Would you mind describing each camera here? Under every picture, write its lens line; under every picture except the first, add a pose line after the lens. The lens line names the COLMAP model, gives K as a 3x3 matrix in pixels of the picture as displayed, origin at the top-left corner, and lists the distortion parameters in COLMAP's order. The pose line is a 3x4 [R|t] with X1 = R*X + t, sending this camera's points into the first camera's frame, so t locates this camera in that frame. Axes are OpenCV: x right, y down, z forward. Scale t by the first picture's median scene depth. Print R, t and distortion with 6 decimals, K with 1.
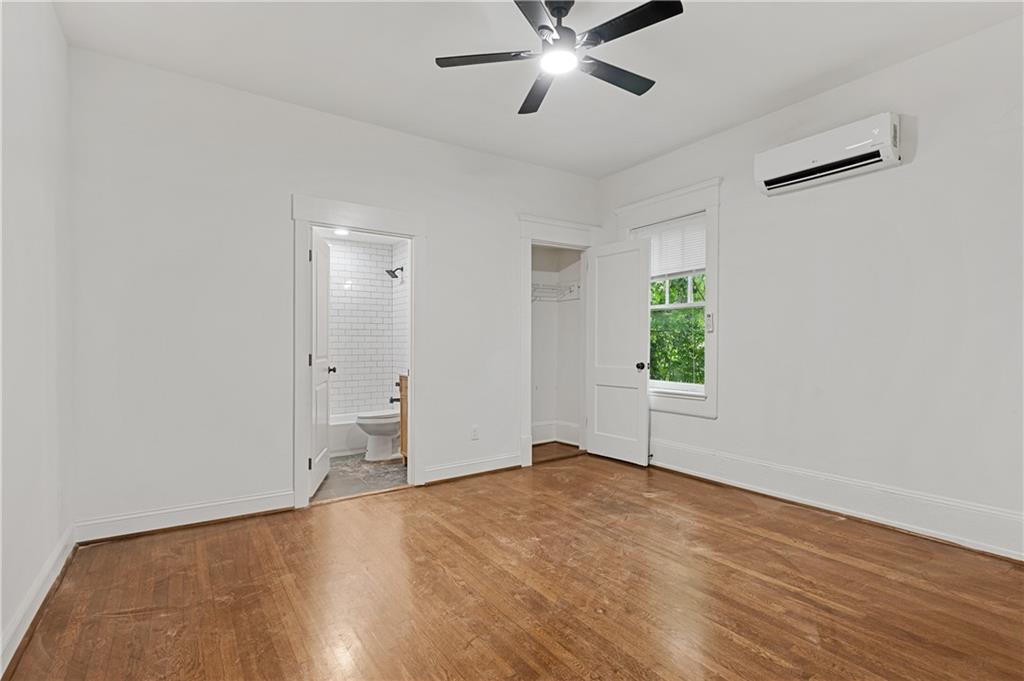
lens RADIAL K [[490.7, 0, 512.0], [0, 490.7, 340.5], [0, 0, 1]] dist [0.001181, 0.000016]
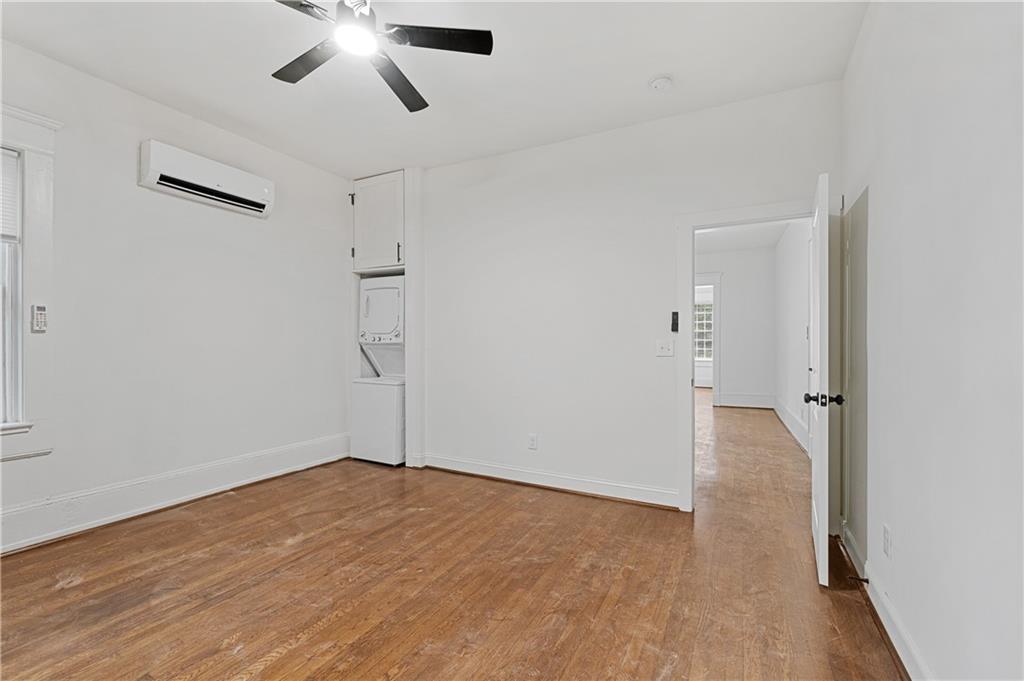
lens RADIAL K [[446.6, 0, 512.0], [0, 446.6, 340.5], [0, 0, 1]] dist [0.000414, 0.000146]
pose [[-0.469855, 0.006006, 0.882723, -0.603971], [-0.004043, 0.999952, -0.008956, -0.002817], [-0.882734, -0.007777, -0.469808, 0.889610]]
